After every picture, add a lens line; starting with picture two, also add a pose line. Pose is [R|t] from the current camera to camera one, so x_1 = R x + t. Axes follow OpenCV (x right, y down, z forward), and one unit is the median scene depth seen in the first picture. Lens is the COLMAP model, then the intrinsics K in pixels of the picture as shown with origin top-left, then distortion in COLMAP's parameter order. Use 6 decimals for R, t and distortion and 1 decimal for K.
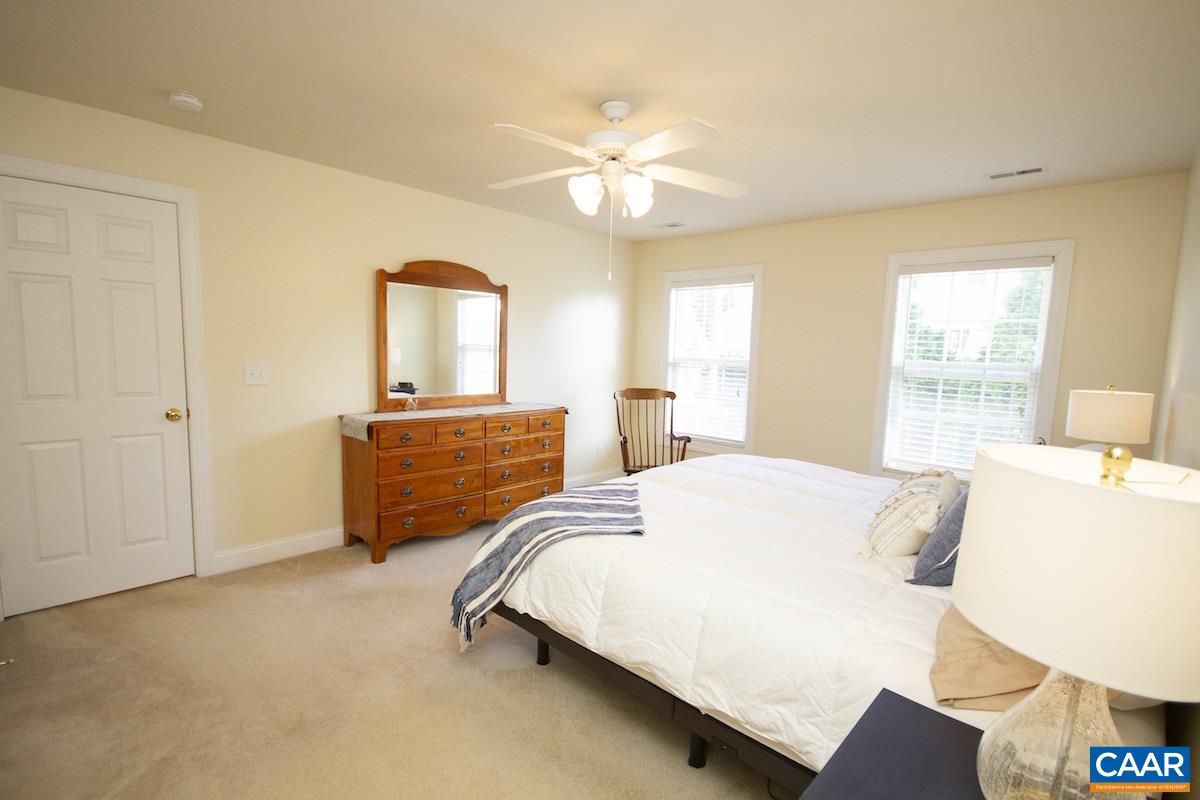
lens RADIAL K [[550.9, 0, 599.6], [0, 550.9, 403.3], [0, 0, 1]] dist [0.006317, -0.008023]
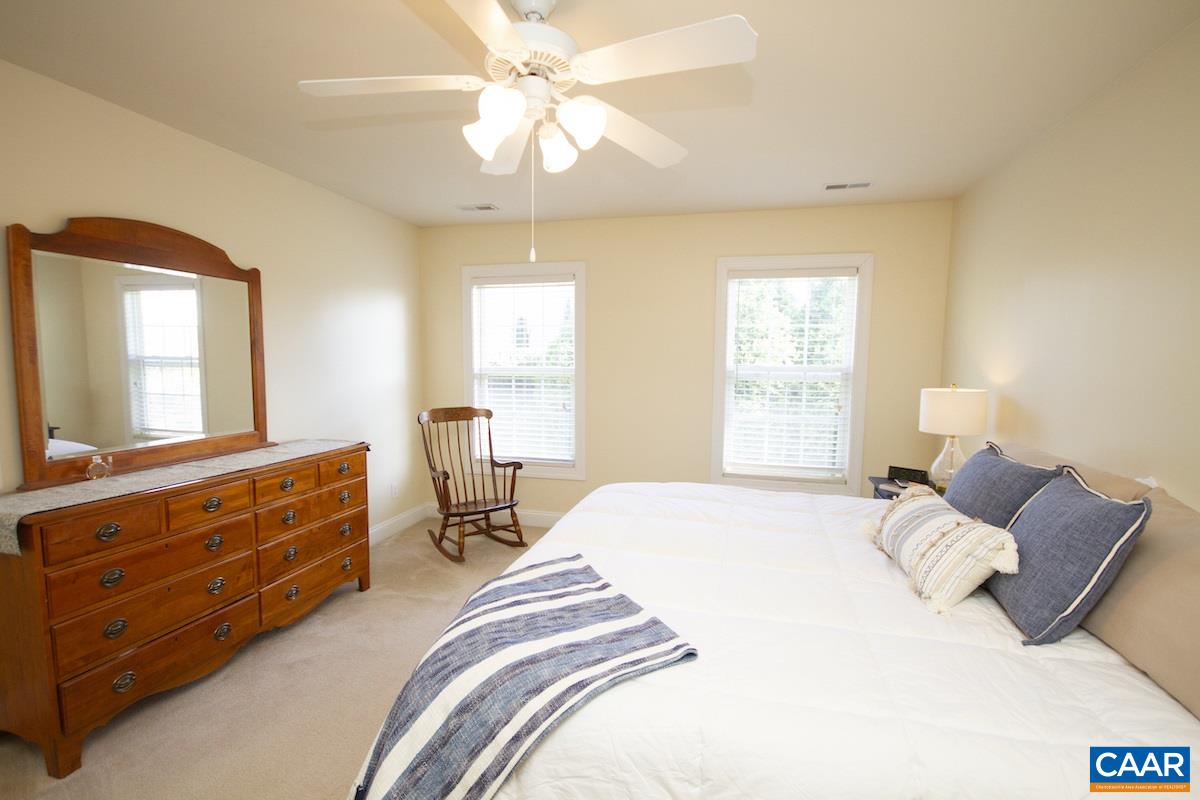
lens RADIAL K [[550.9, 0, 600.4], [0, 550.9, 406.0], [0, 0, 1]] dist [0.006317, -0.008023]
pose [[0.876165, -0.064448, 0.477683, -0.157575], [0.066568, 0.997703, 0.012509, -0.033733], [-0.477392, 0.020839, 0.878443, 0.251848]]
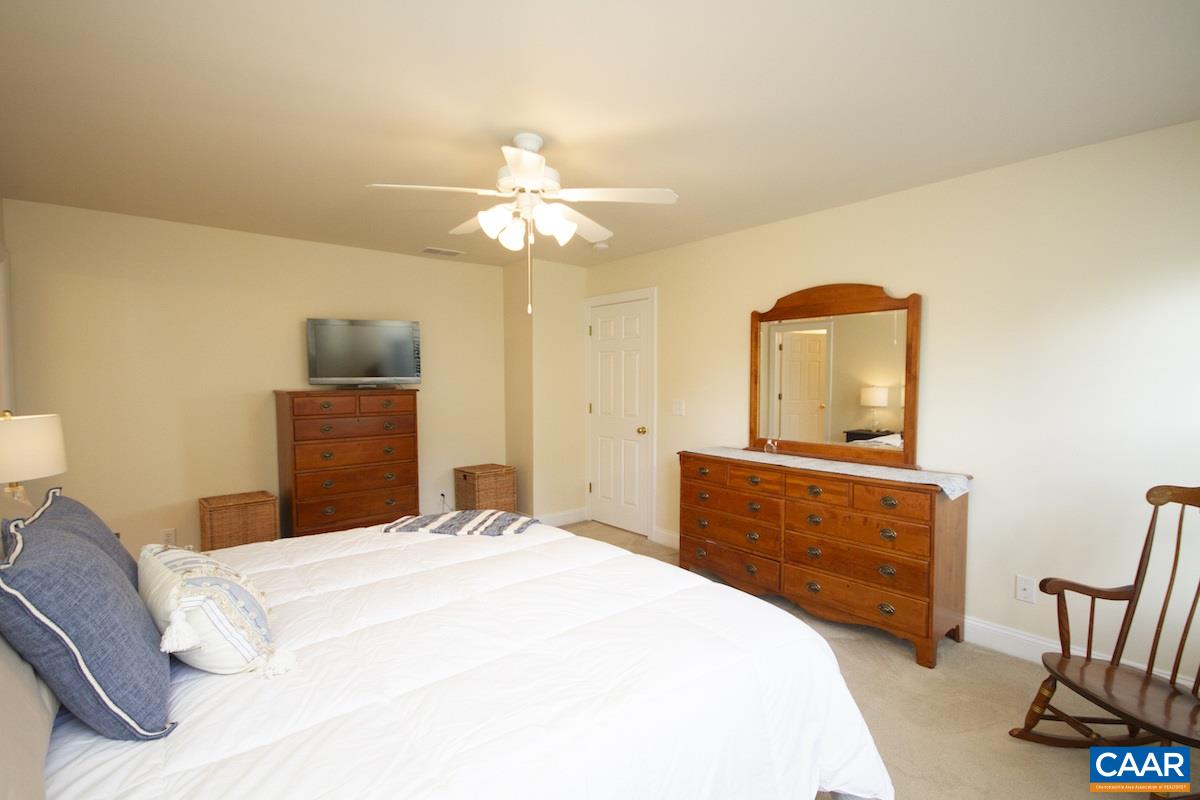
lens RADIAL K [[550.9, 0, 606.1], [0, 550.9, 400.9], [0, 0, 1]] dist [0.006317, -0.008023]
pose [[-0.118295, 0.007575, -0.992950, 0.643634], [-0.101389, 0.994652, 0.019667, -0.066432], [0.987789, 0.103001, -0.116895, 0.835028]]
